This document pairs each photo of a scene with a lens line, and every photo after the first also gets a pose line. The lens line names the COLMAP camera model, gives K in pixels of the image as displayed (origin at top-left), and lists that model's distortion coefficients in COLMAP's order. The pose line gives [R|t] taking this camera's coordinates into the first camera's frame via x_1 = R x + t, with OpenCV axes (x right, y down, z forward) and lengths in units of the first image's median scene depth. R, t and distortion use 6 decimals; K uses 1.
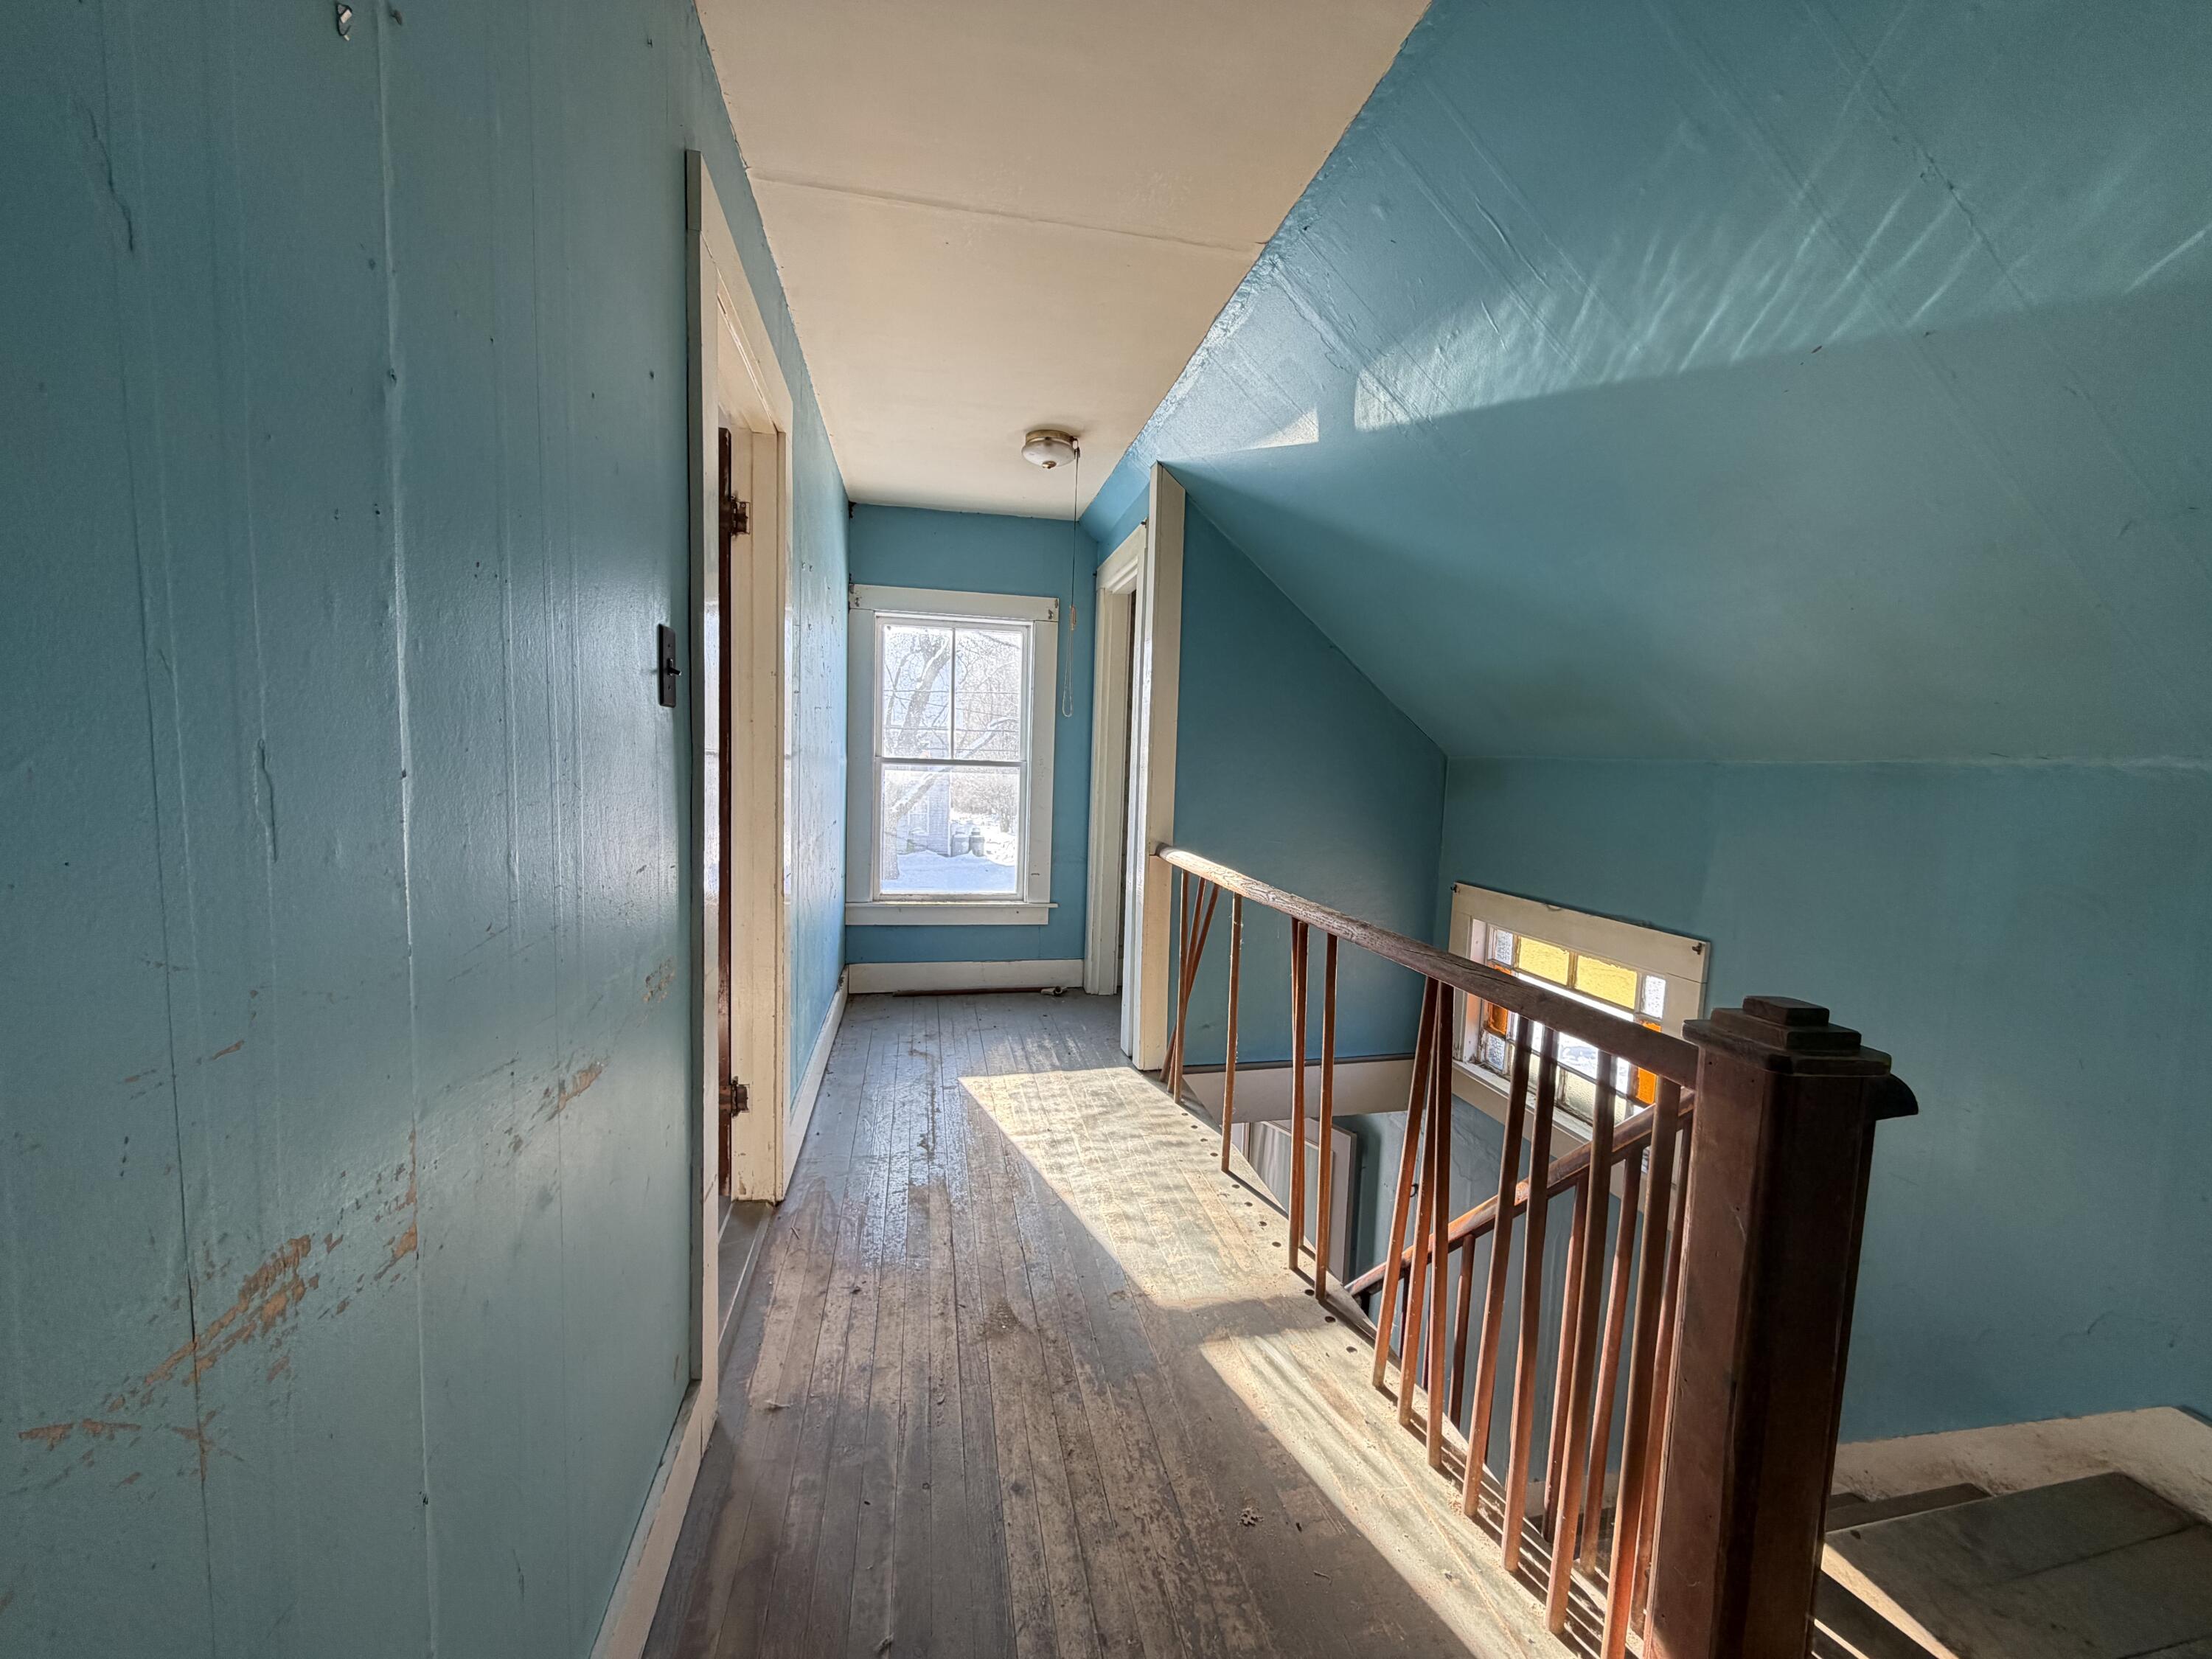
lens RADIAL K [[877.9, 0, 1101.2], [0, 877.9, 831.4], [0, 0, 1]] dist [-0.001419, 0.000555]
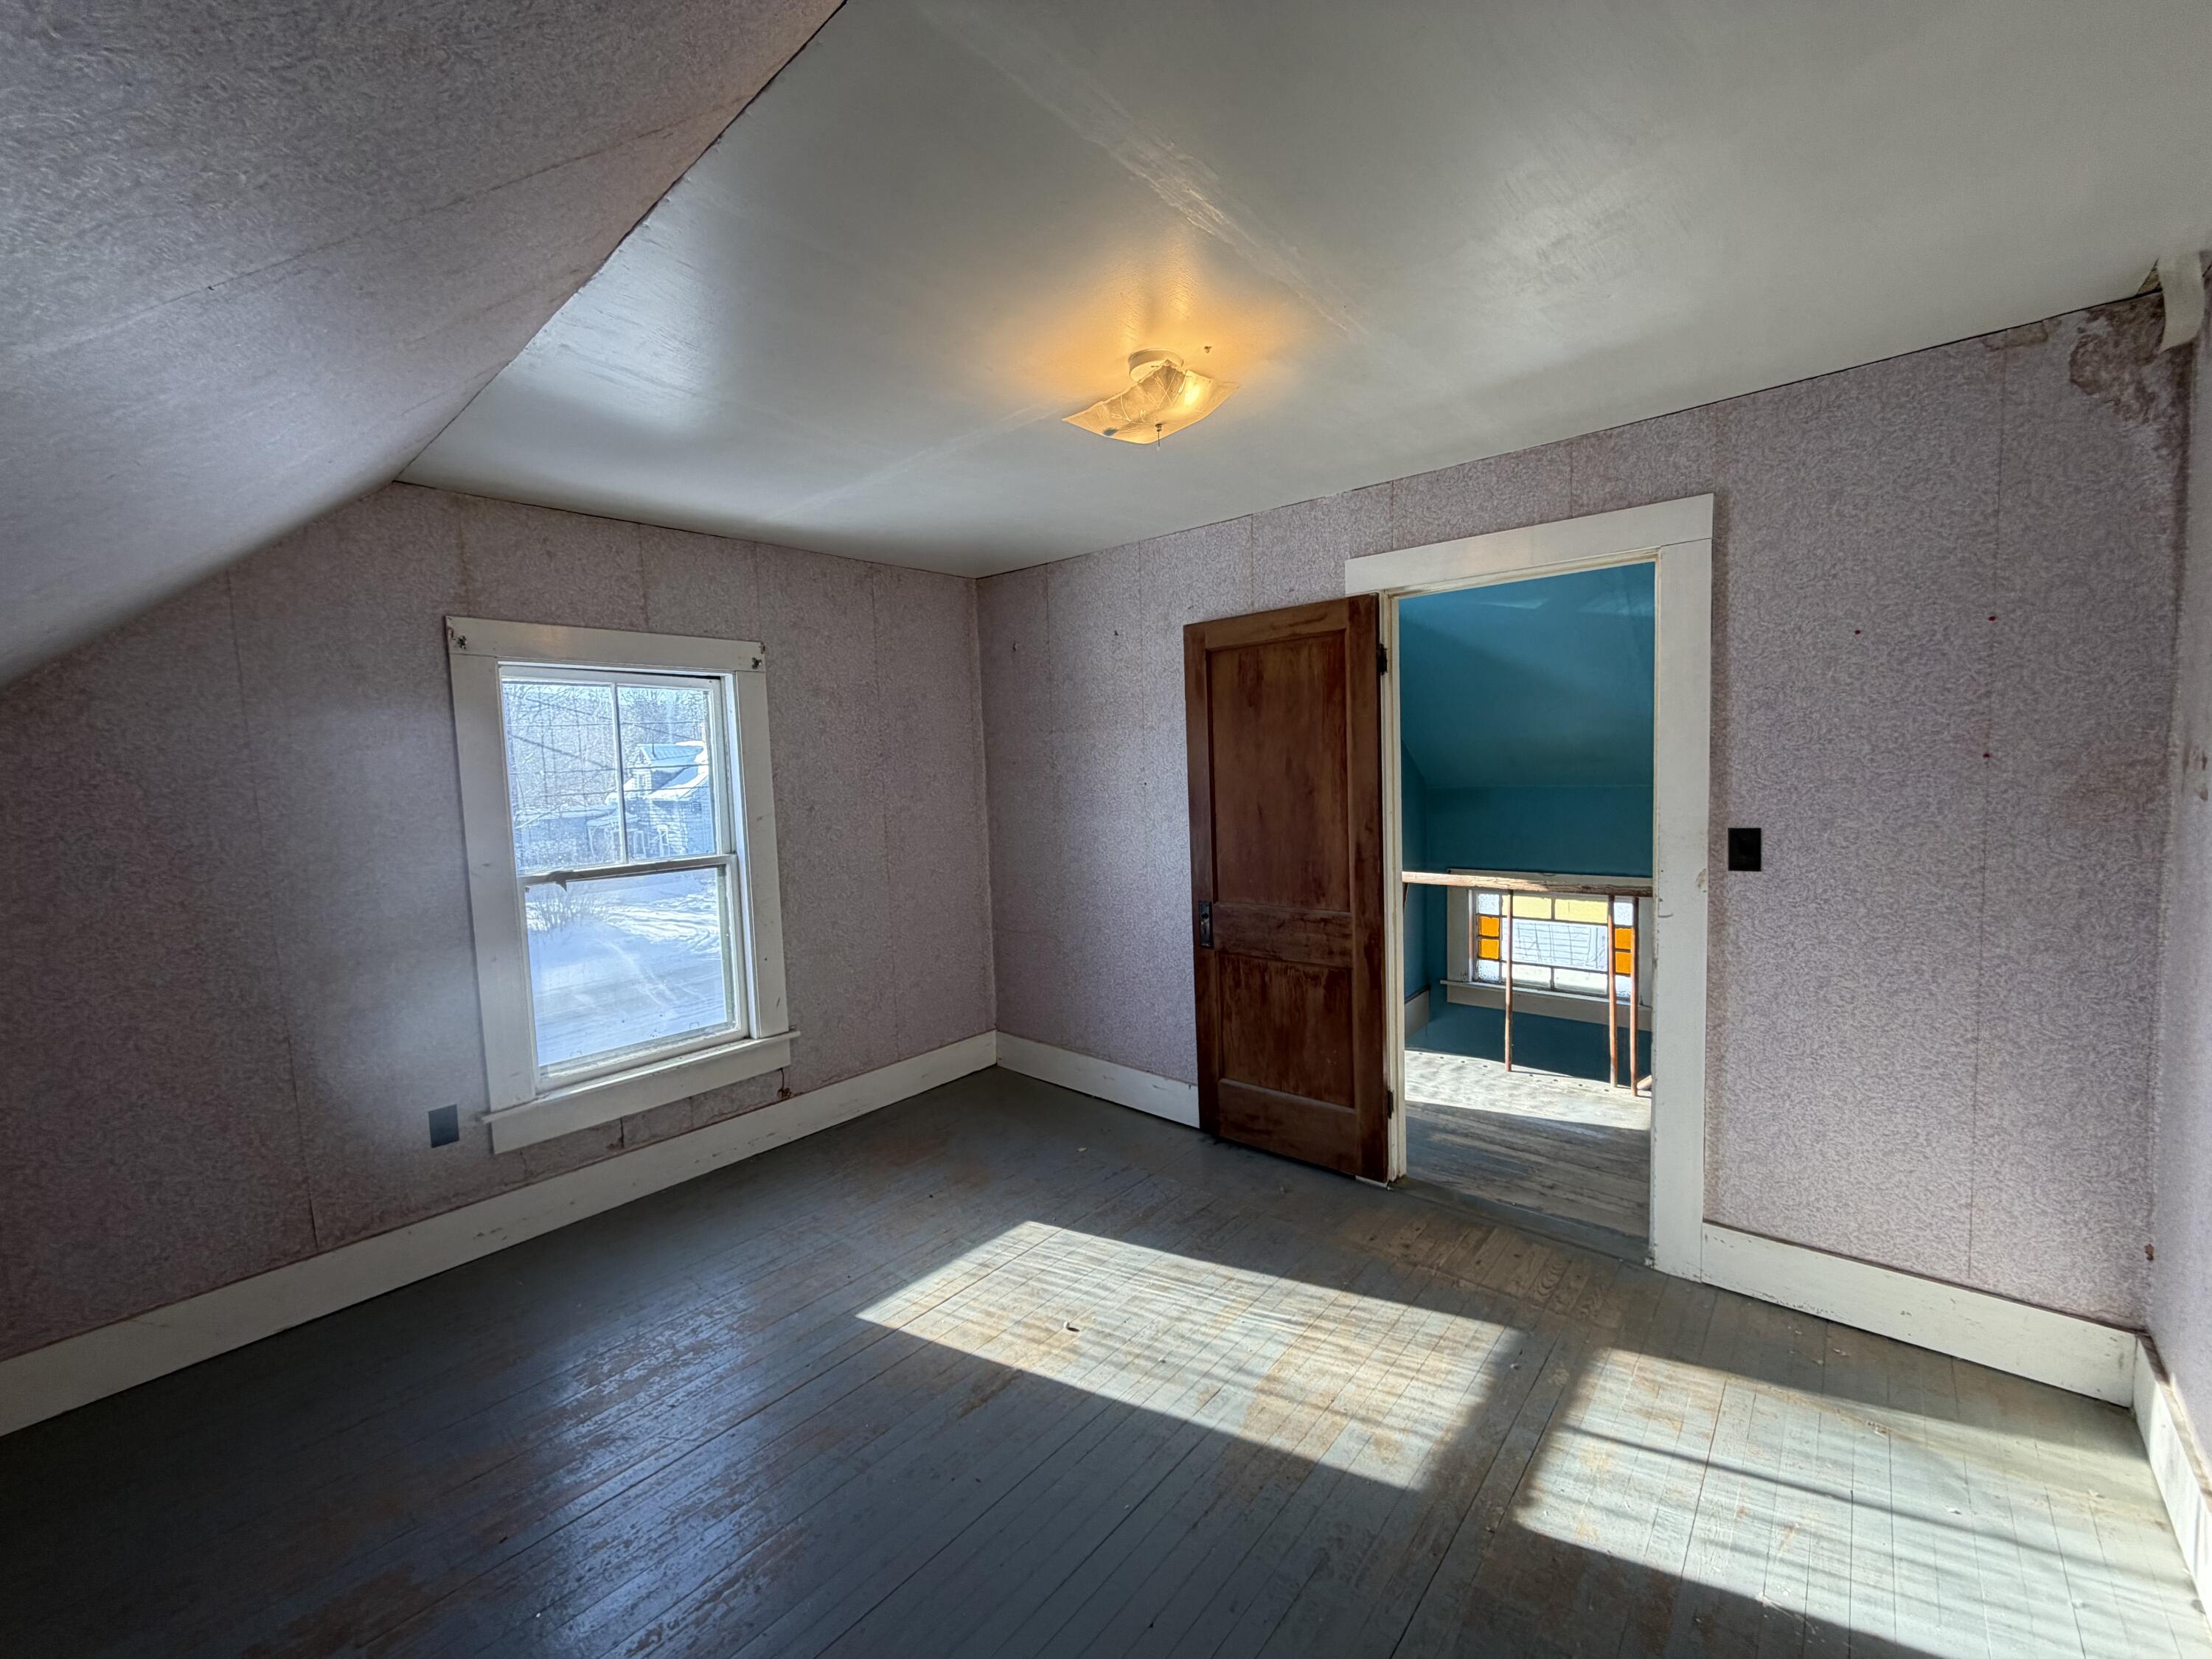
lens RADIAL K [[877.9, 0, 1101.2], [0, 877.9, 831.4], [0, 0, 1]] dist [-0.001419, 0.000555]
pose [[0.795076, -0.107391, 0.596927, -1.339187], [0.112072, 0.993264, 0.029421, -0.162152], [-0.596066, 0.043507, 0.801756, 0.176095]]
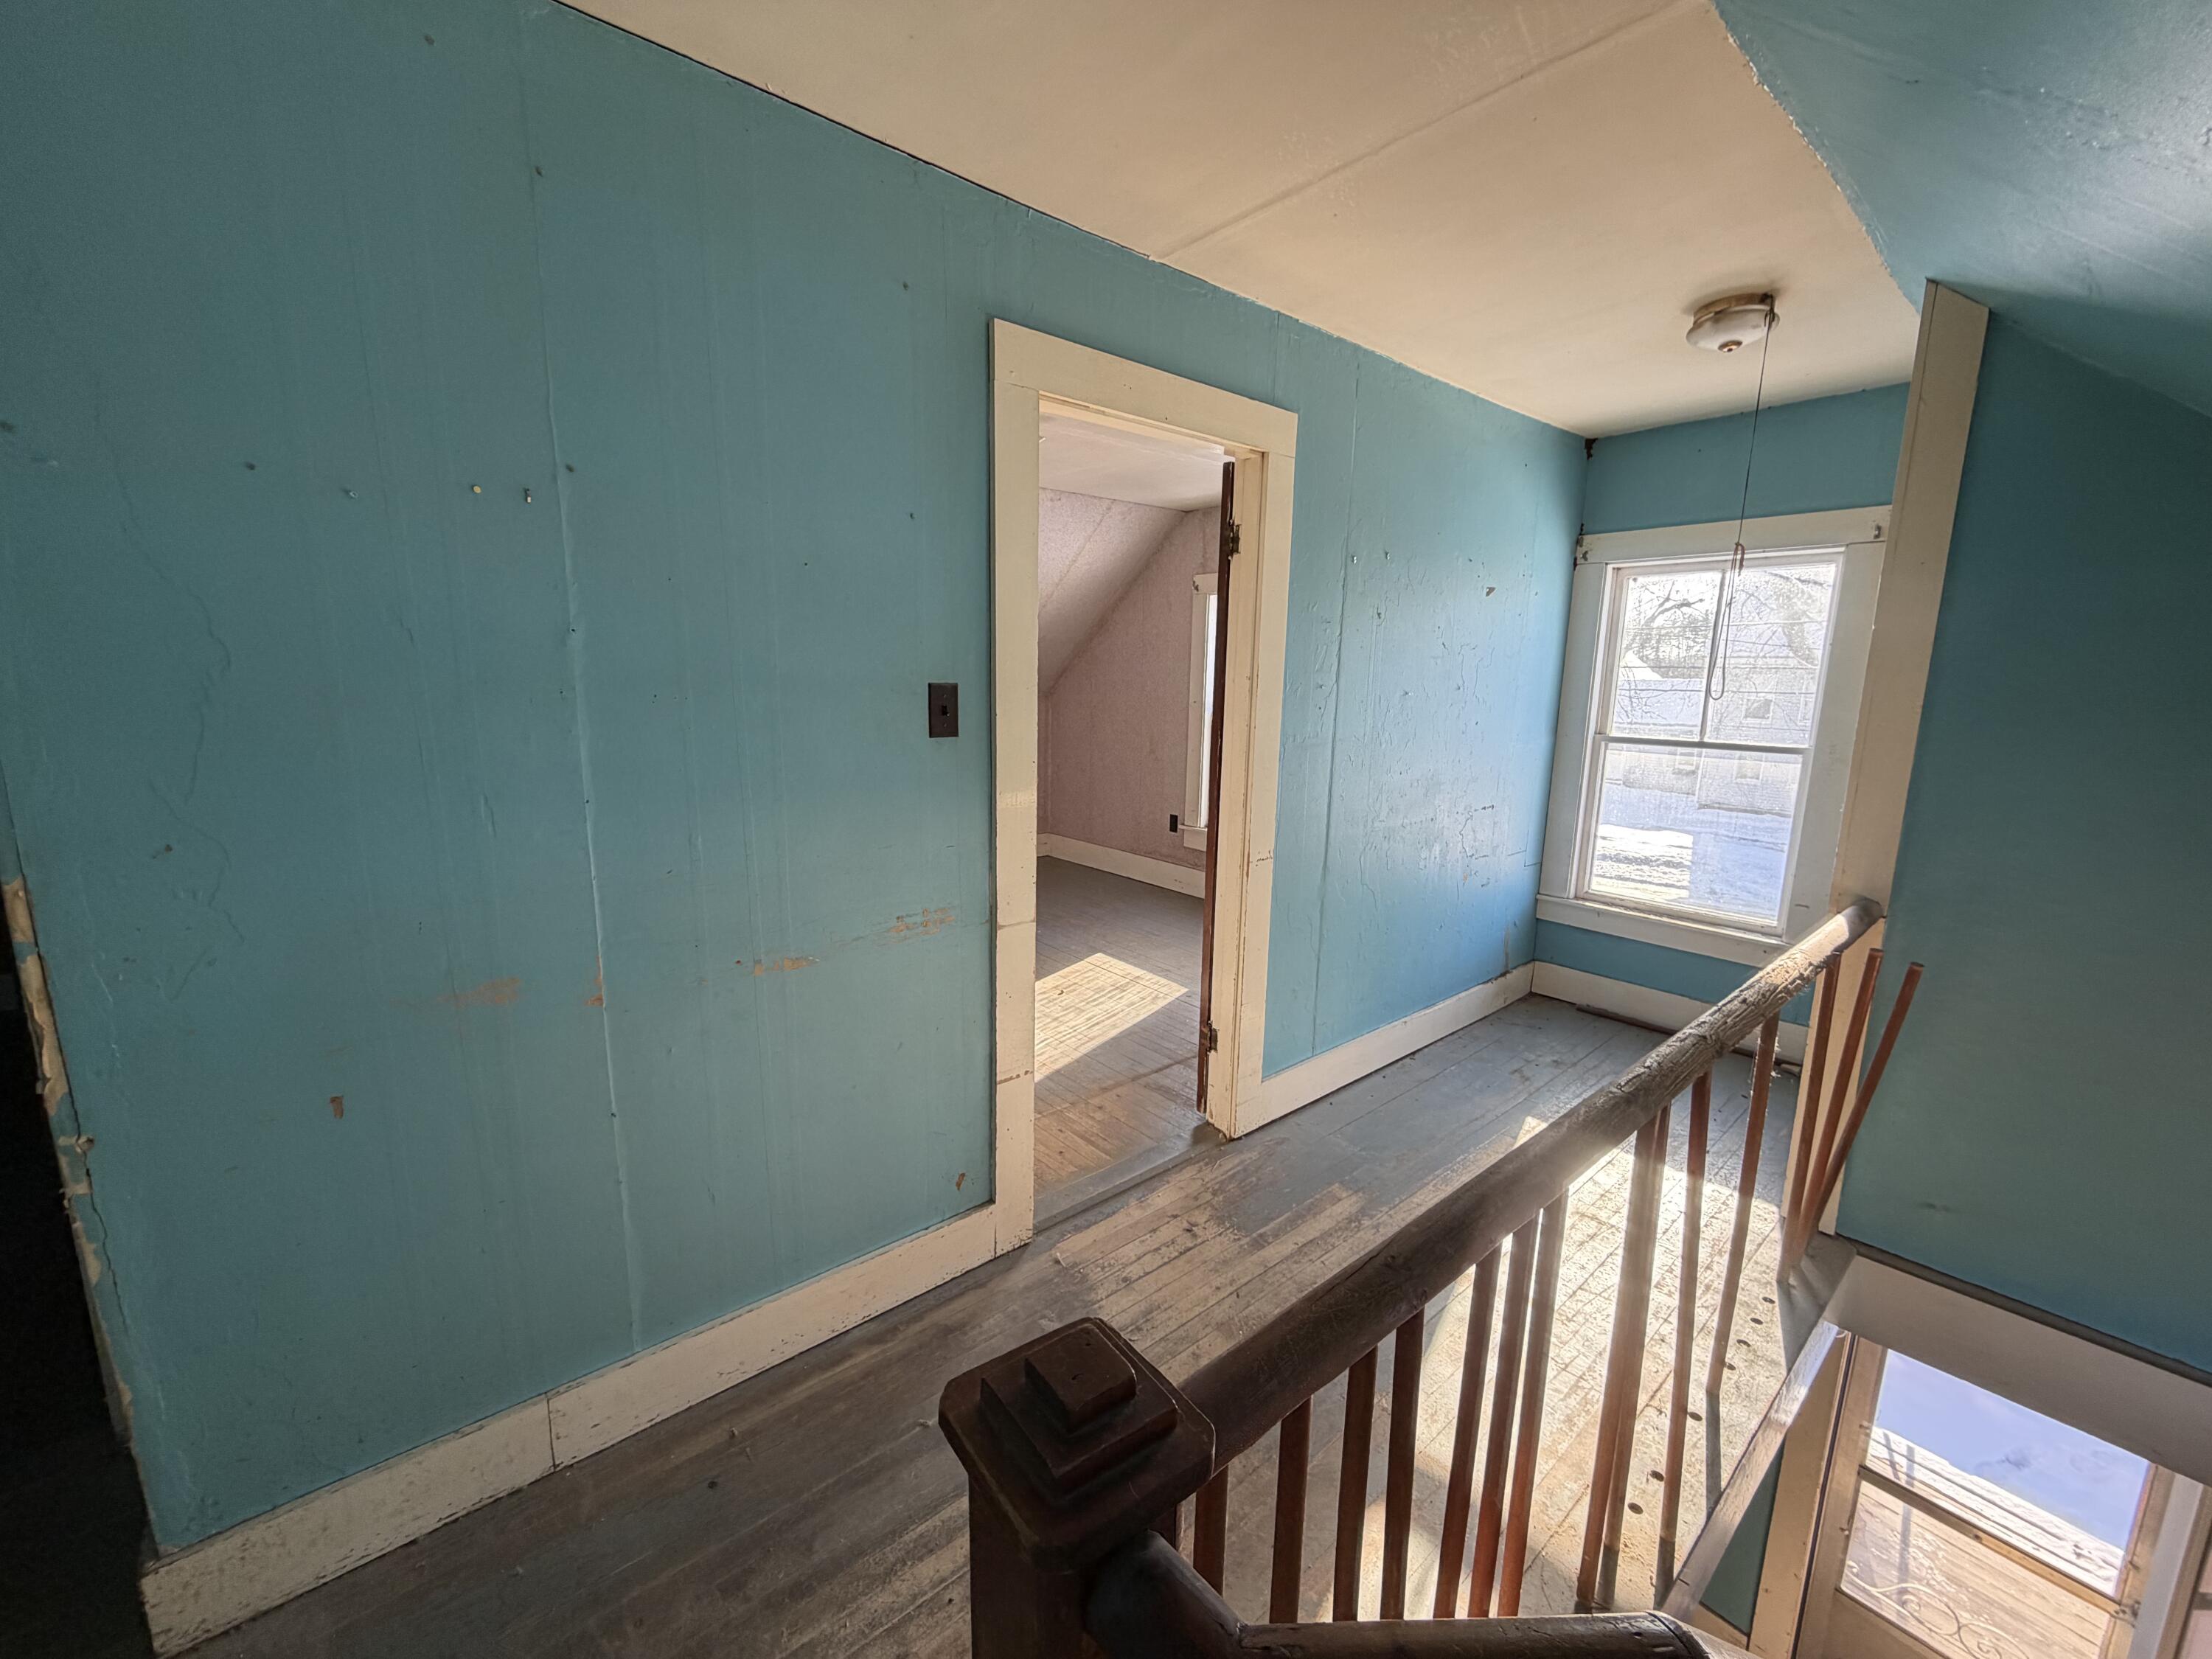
lens RADIAL K [[877.9, 0, 1101.2], [0, 877.9, 831.4], [0, 0, 1]] dist [-0.001419, 0.000555]
pose [[0.479505, 0.132881, -0.867420, 0.449495], [-0.074853, 0.991060, 0.110444, -0.082647], [0.874341, 0.011970, 0.485165, 0.258095]]
